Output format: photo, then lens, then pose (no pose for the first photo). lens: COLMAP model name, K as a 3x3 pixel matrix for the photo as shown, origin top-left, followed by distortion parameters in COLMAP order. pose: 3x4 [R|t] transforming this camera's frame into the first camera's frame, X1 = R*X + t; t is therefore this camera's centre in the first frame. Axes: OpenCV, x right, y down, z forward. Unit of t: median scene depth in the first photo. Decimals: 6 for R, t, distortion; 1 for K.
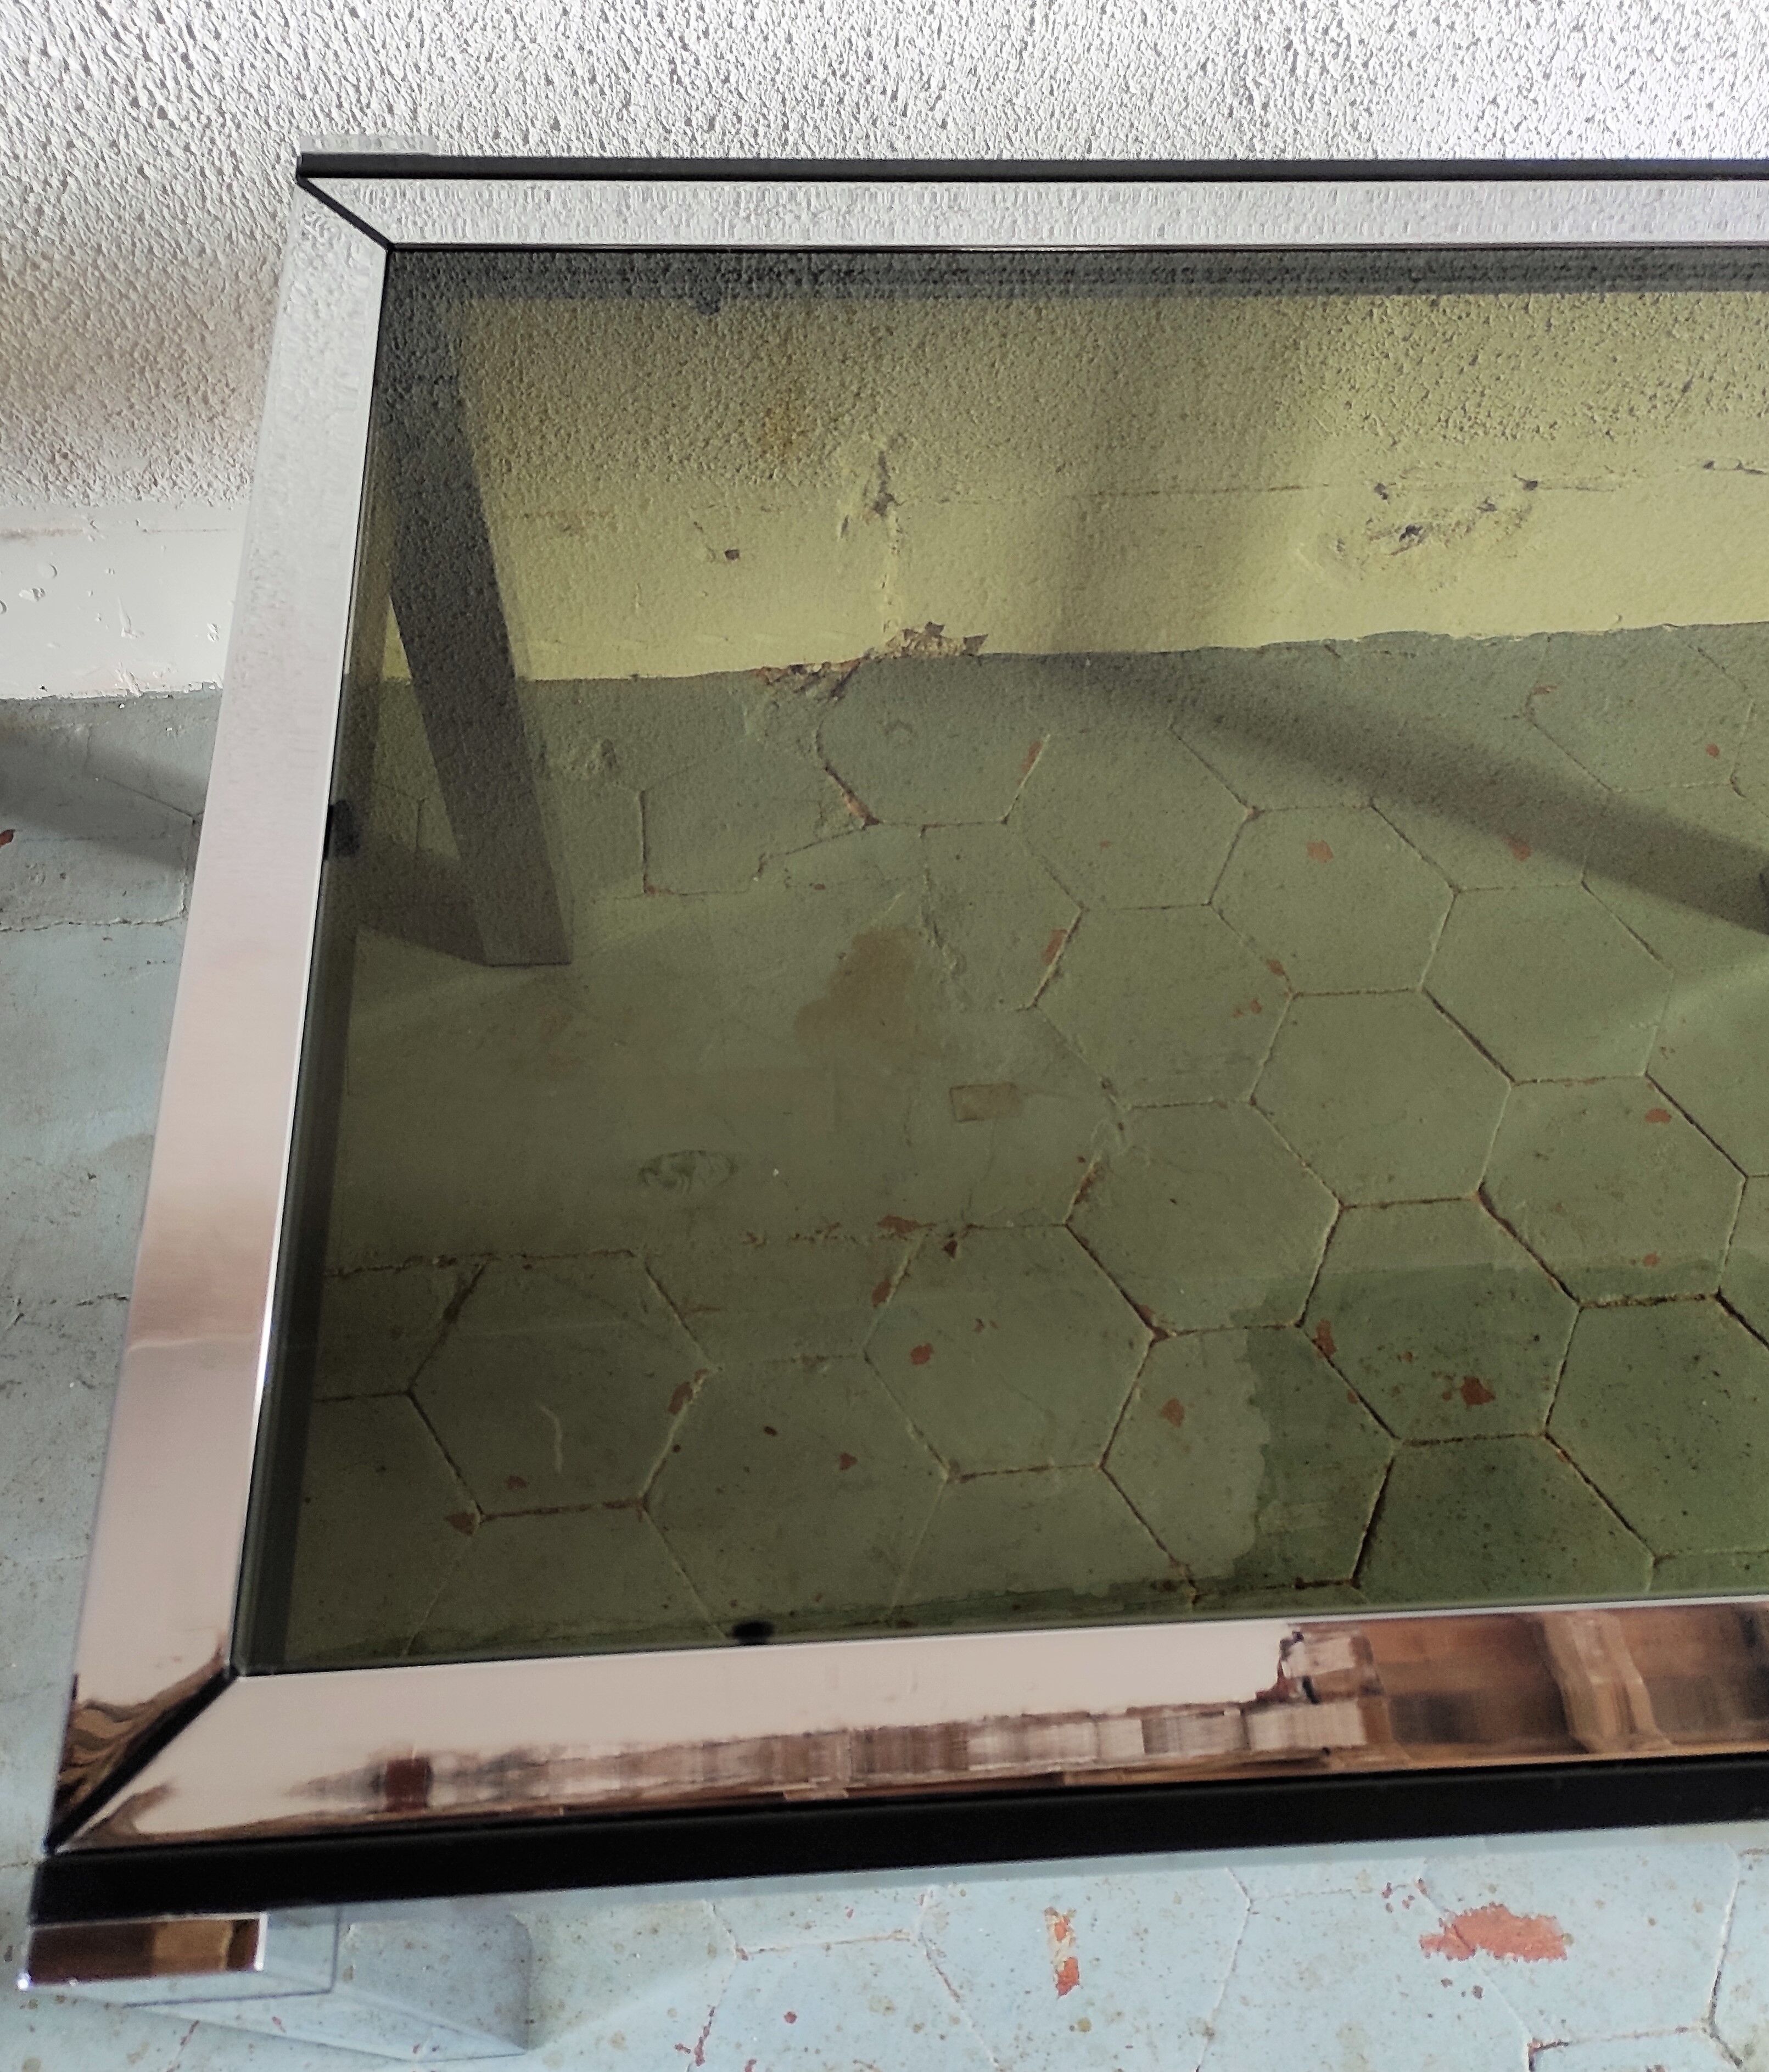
lens RADIAL K [[1846.1, 0, 878.0], [0, 1846.1, 1013.3], [0, 0, 1]] dist [0.057456, -0.060744]
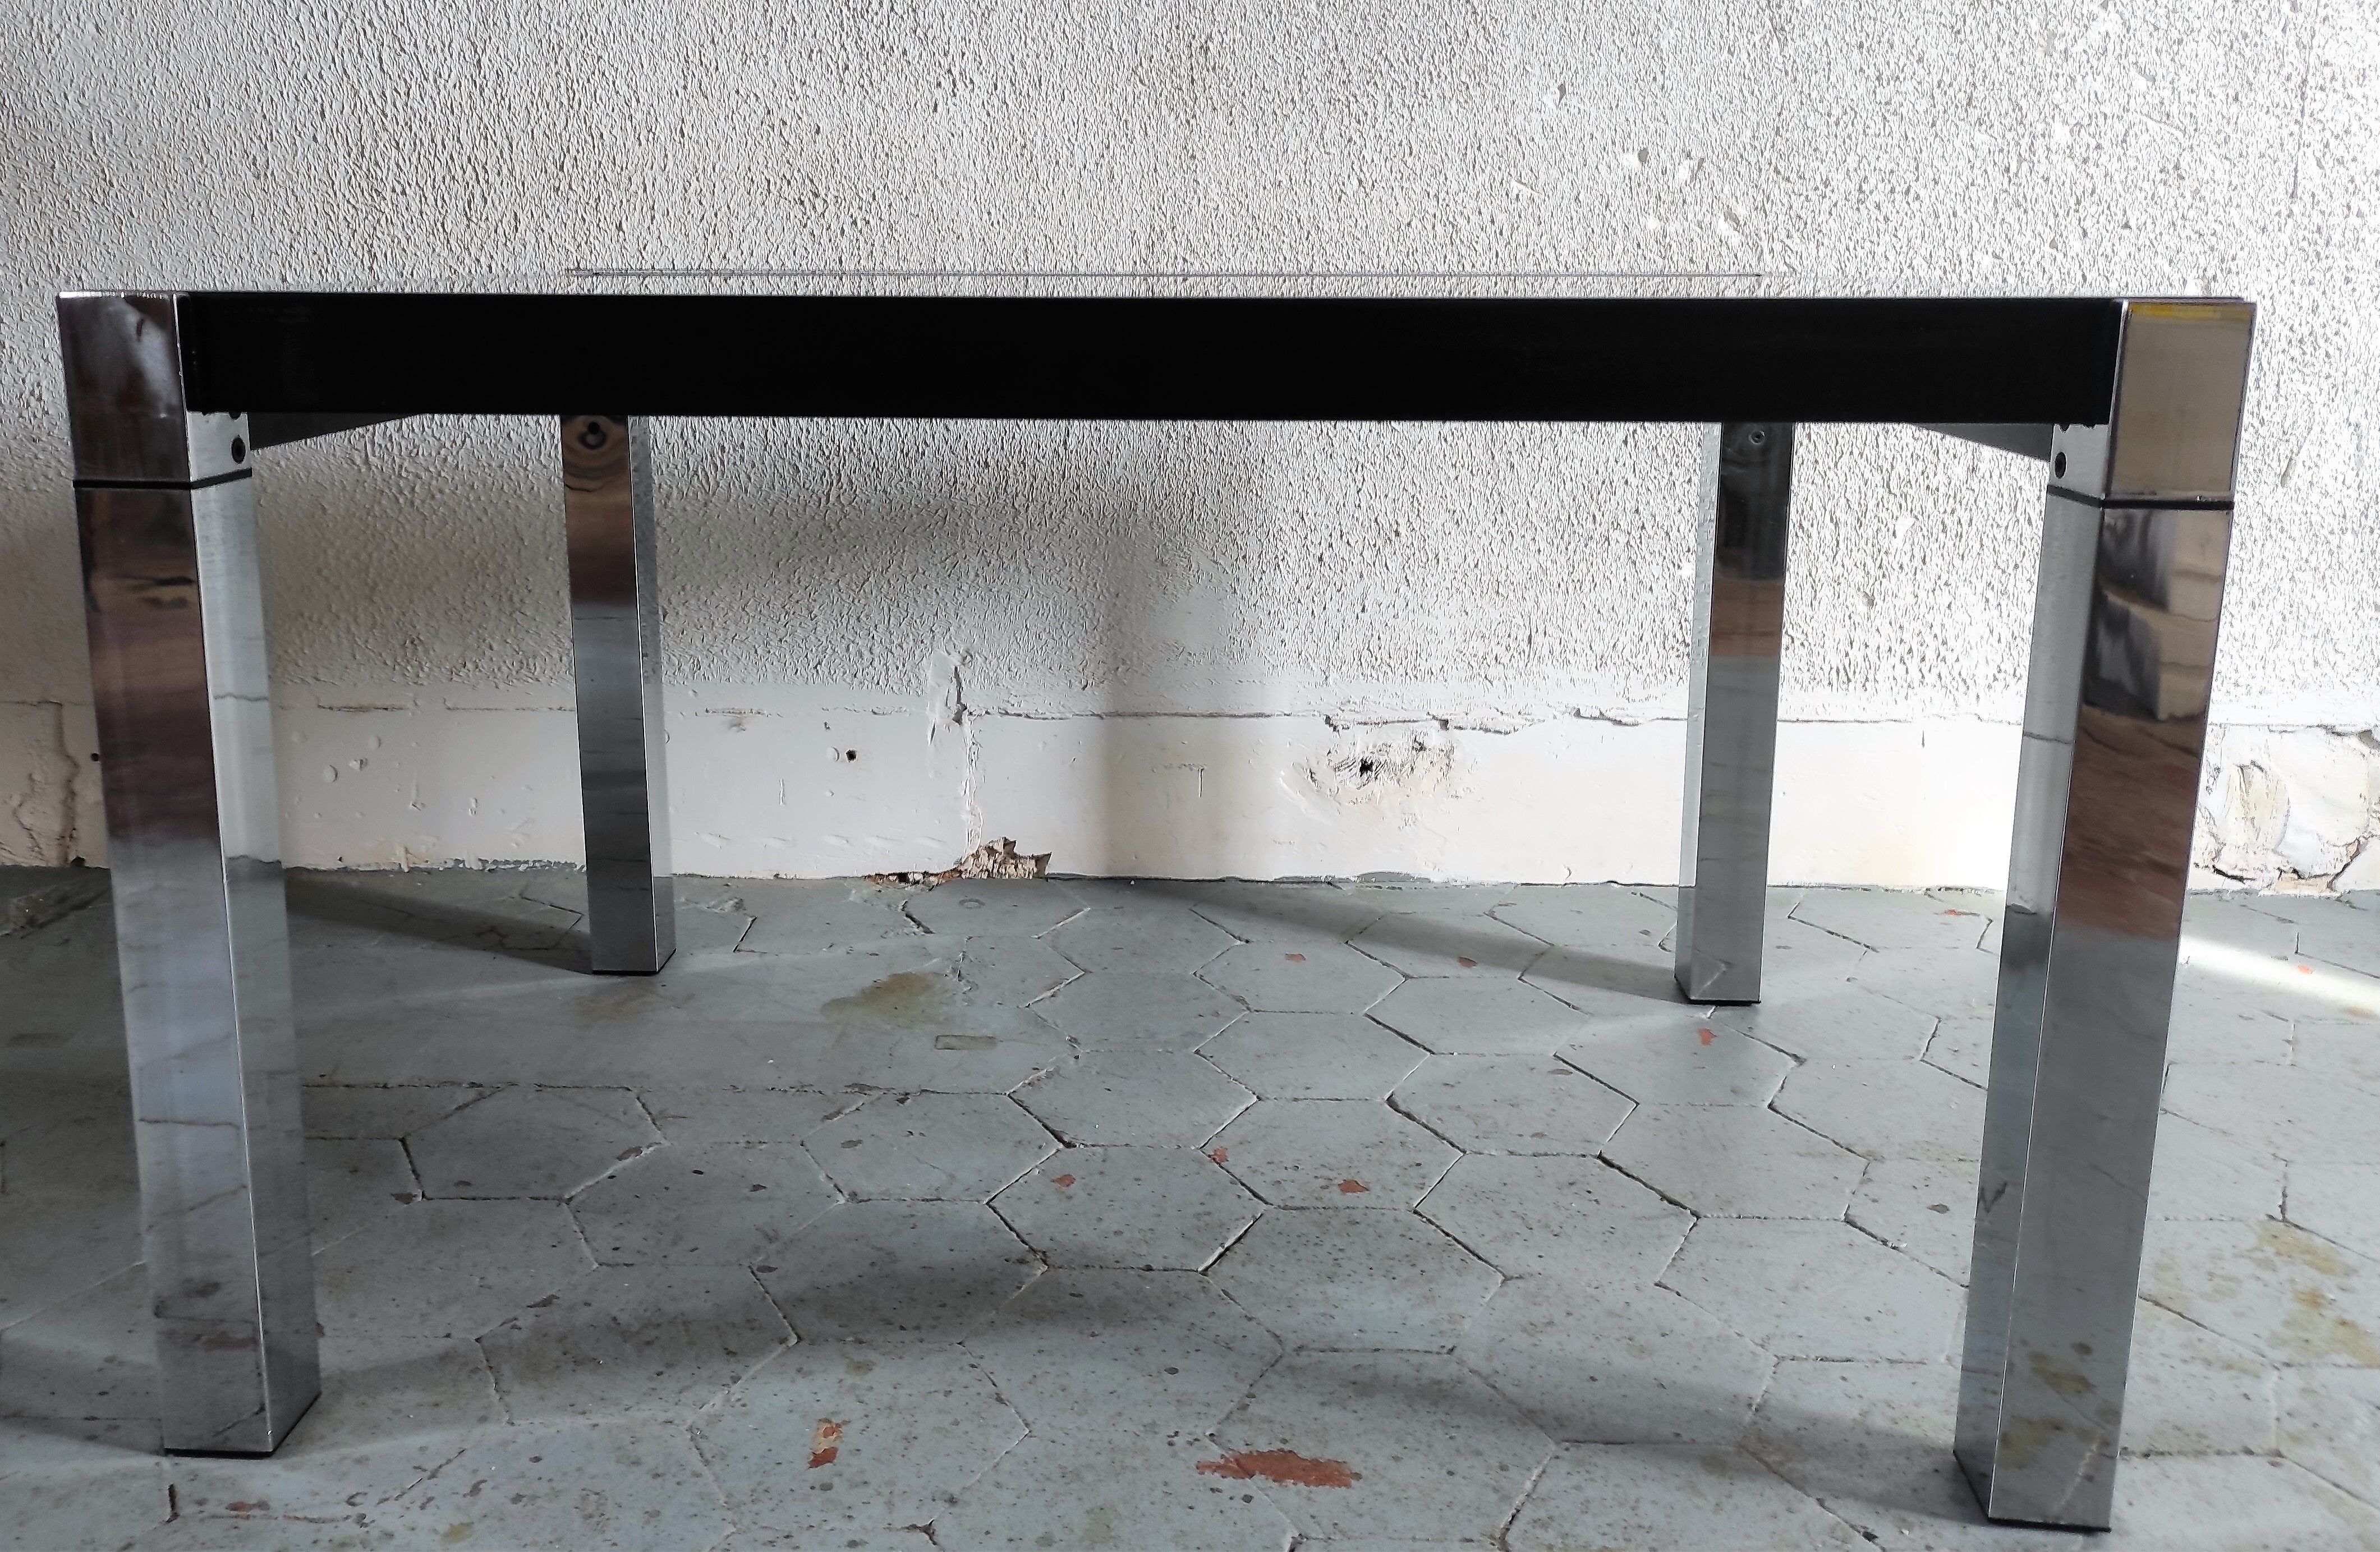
lens RADIAL K [[1904.3, 0, 1109.1], [0, 1904.3, 608.5], [0, 0, 1]] dist [0.059106, -0.059810]
pose [[0.991784, -0.022715, -0.125892, 0.371003], [-0.079811, 0.659221, -0.747701, 0.925171], [0.099975, 0.751606, 0.651992, 0.025946]]
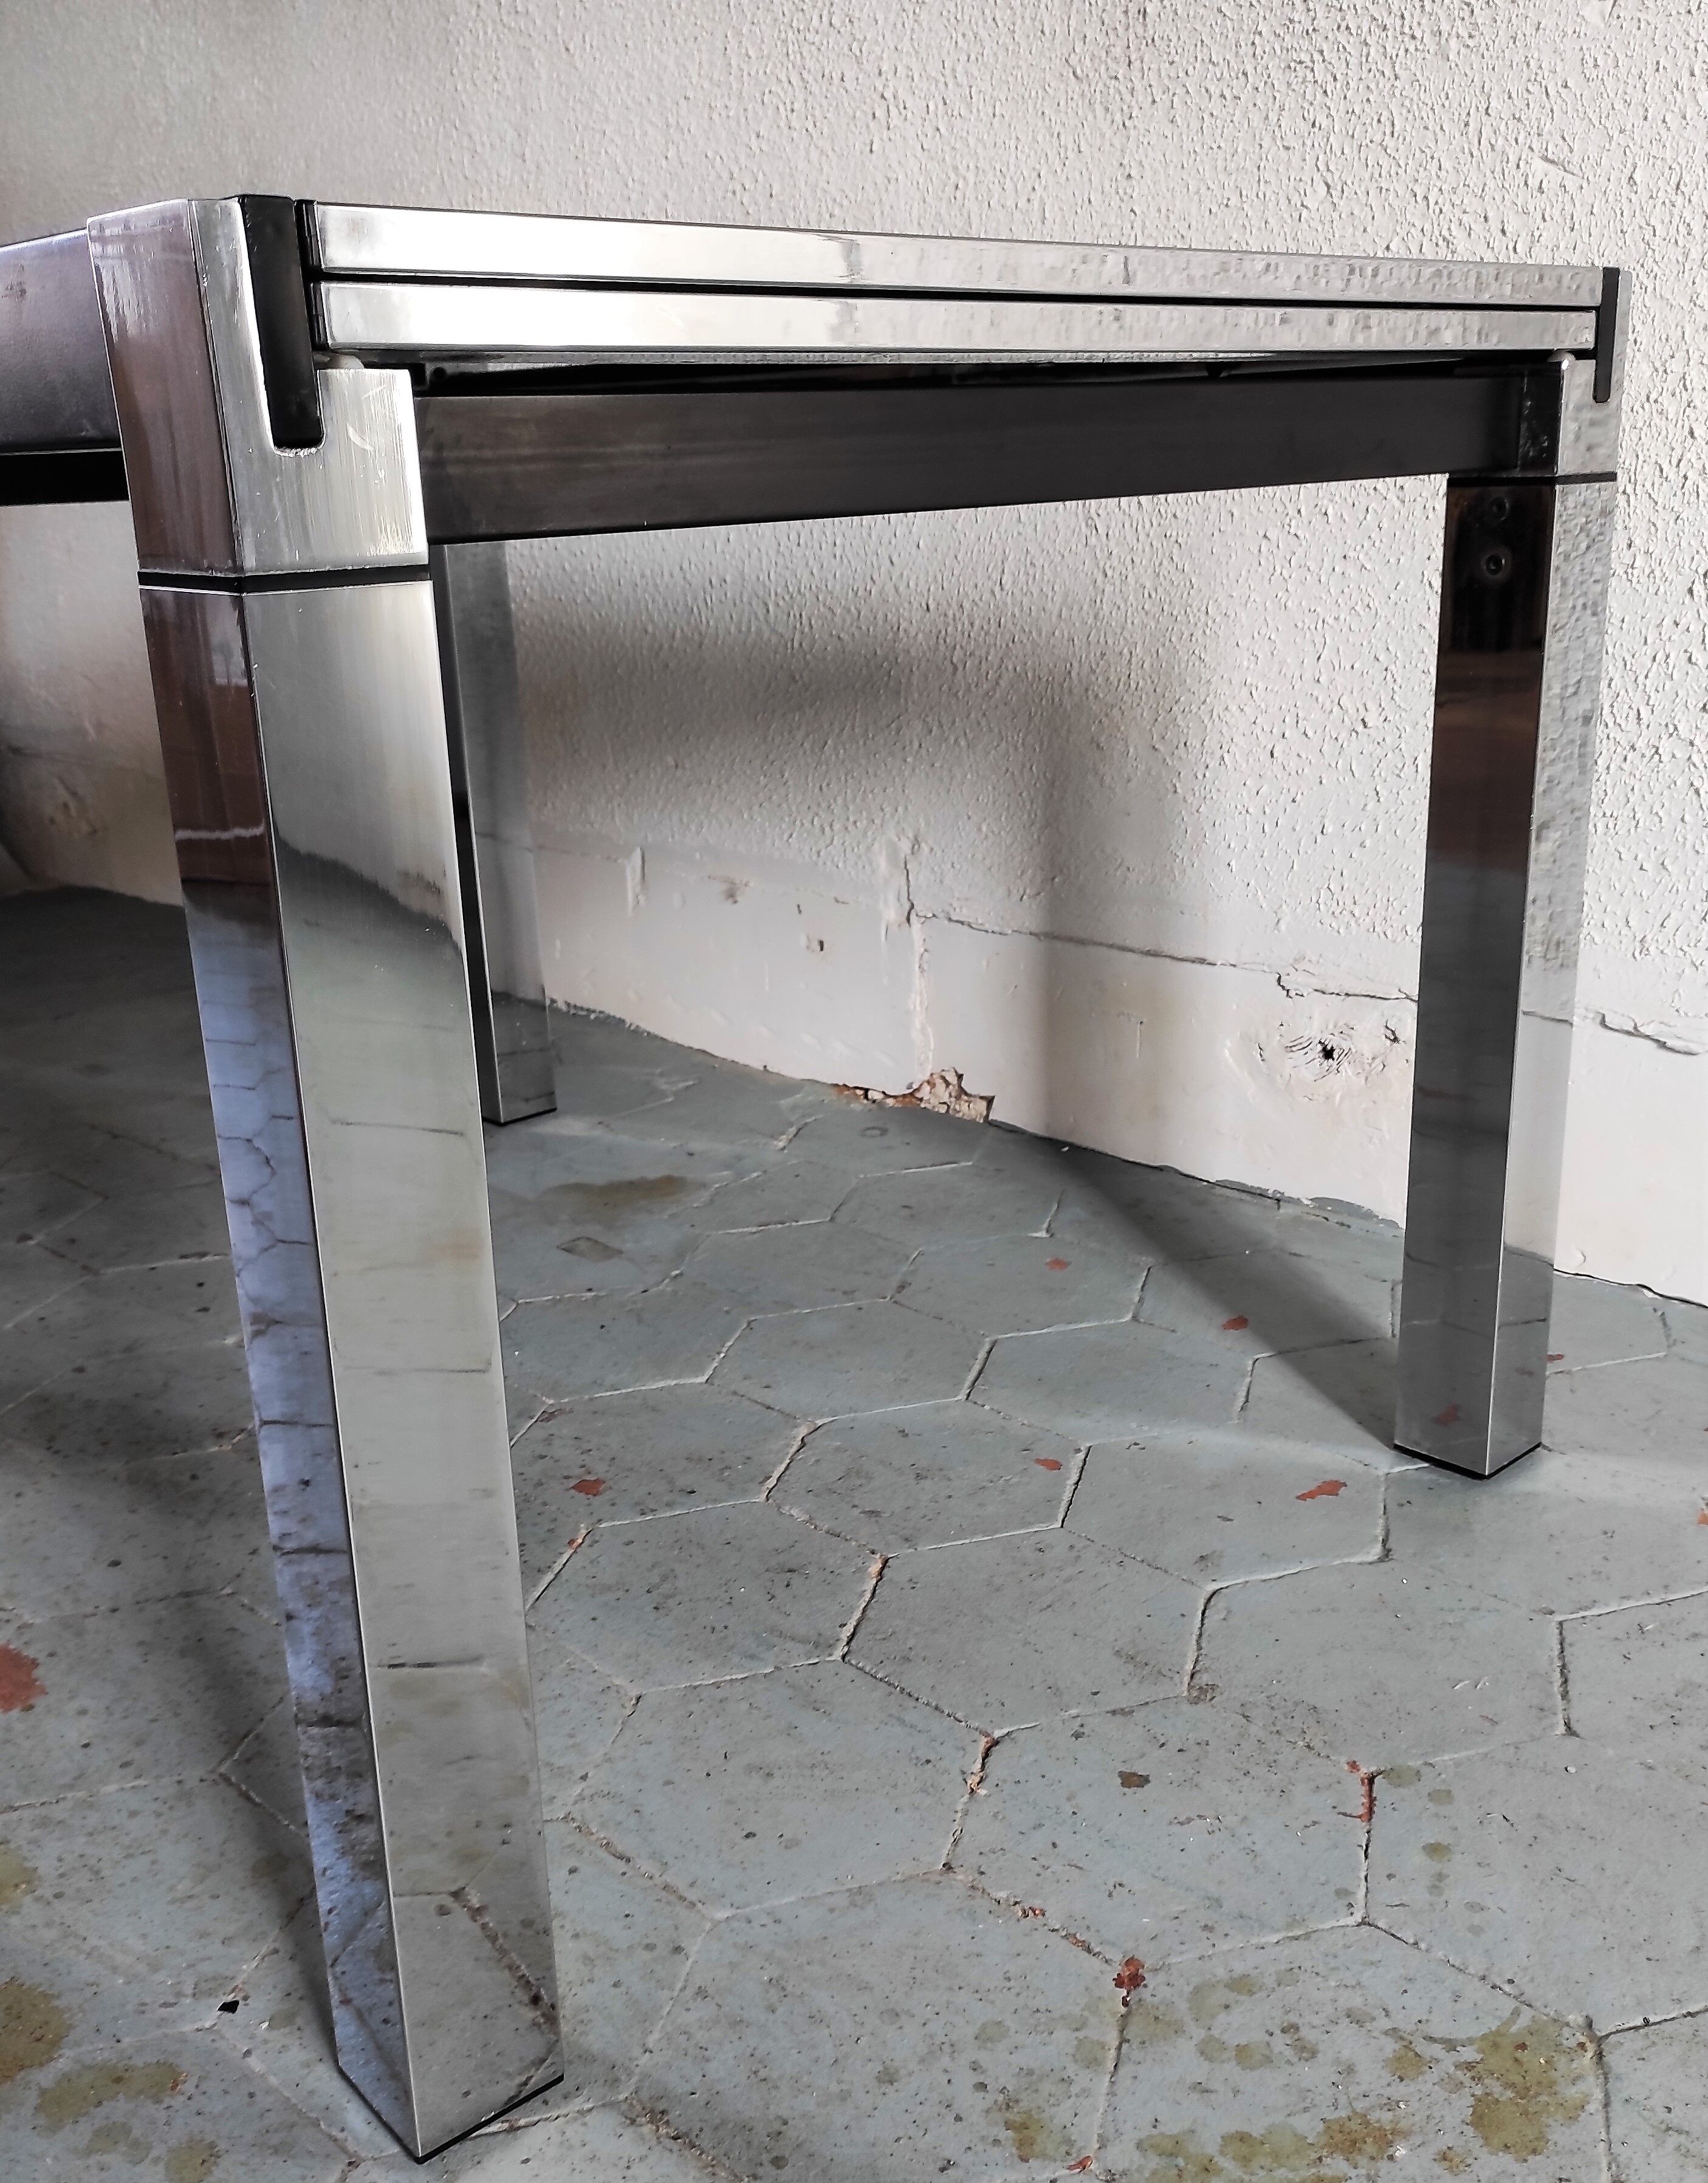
lens RADIAL K [[2088.0, 0, 853.3], [0, 2088.0, 1143.3], [0, 0, 1]] dist [0.033187, -0.030595]
pose [[0.638685, 0.177526, -0.748710, 1.253864], [-0.626383, 0.685082, -0.371895, 0.431558], [0.446907, 0.706503, 0.548751, 0.455025]]
